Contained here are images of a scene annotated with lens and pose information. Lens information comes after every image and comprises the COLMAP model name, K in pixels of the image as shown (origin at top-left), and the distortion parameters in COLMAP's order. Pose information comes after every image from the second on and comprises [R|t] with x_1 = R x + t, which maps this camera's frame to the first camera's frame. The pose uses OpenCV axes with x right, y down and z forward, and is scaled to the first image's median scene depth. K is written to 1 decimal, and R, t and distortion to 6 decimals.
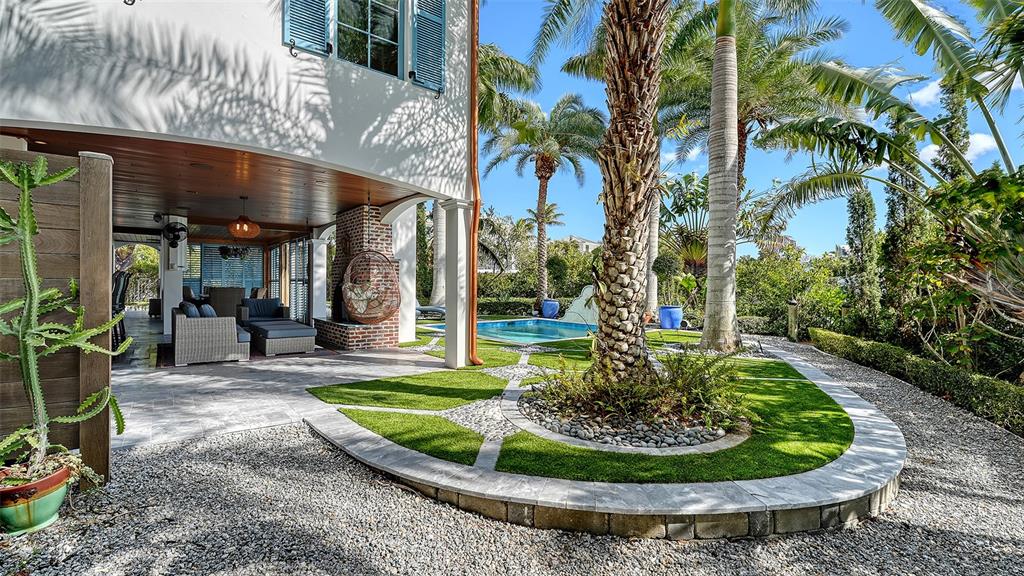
lens RADIAL K [[443.3, 0, 509.8], [0, 443.3, 286.9], [0, 0, 1]] dist [-0.003044, -0.000230]
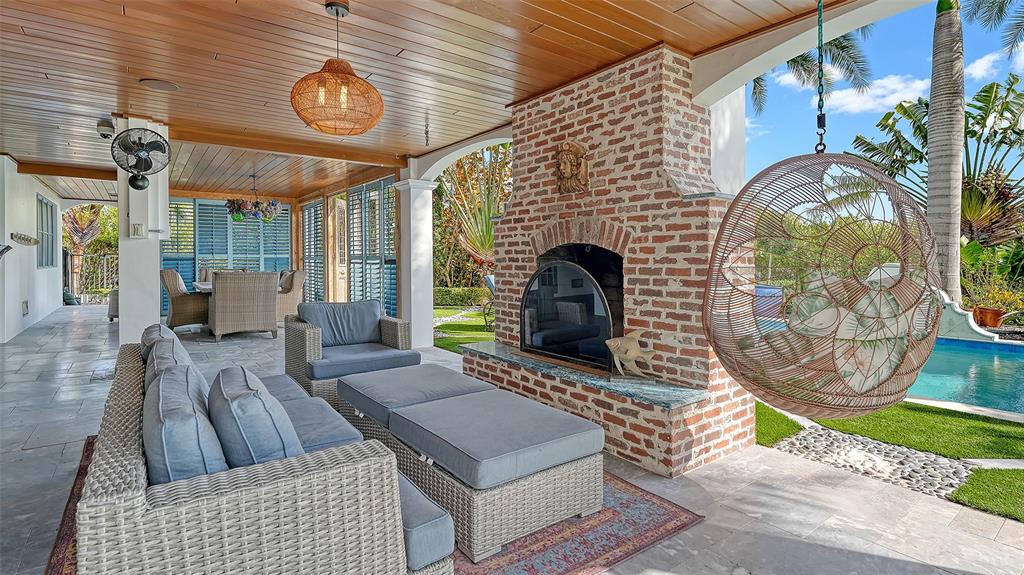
lens RADIAL K [[487.7, 0, 524.7], [0, 487.7, 265.7], [0, 0, 1]] dist [-0.000623, 0.000488]
pose [[0.999950, -0.005099, -0.008653, -0.333148], [0.005183, 0.999939, 0.009710, -0.011592], [0.008603, -0.009755, 0.999915, 0.465425]]
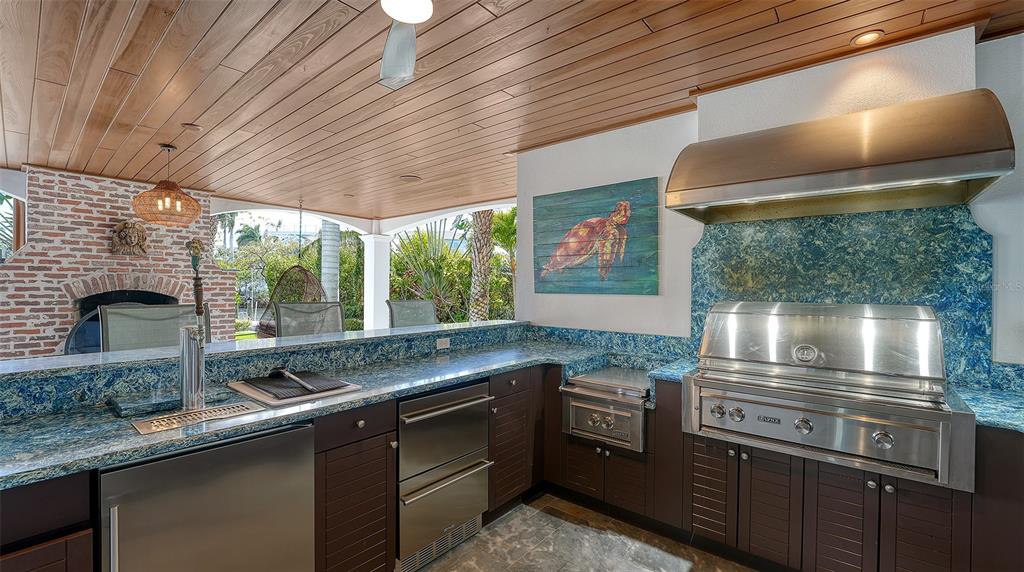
lens RADIAL K [[421.7, 0, 510.8], [0, 421.7, 288.2], [0, 0, 1]] dist [-0.001958, -0.000157]
pose [[-0.237220, -0.014811, 0.971343, -0.850771], [-0.011174, 0.999859, 0.012517, -0.037568], [-0.971392, -0.007885, -0.237352, 0.535201]]
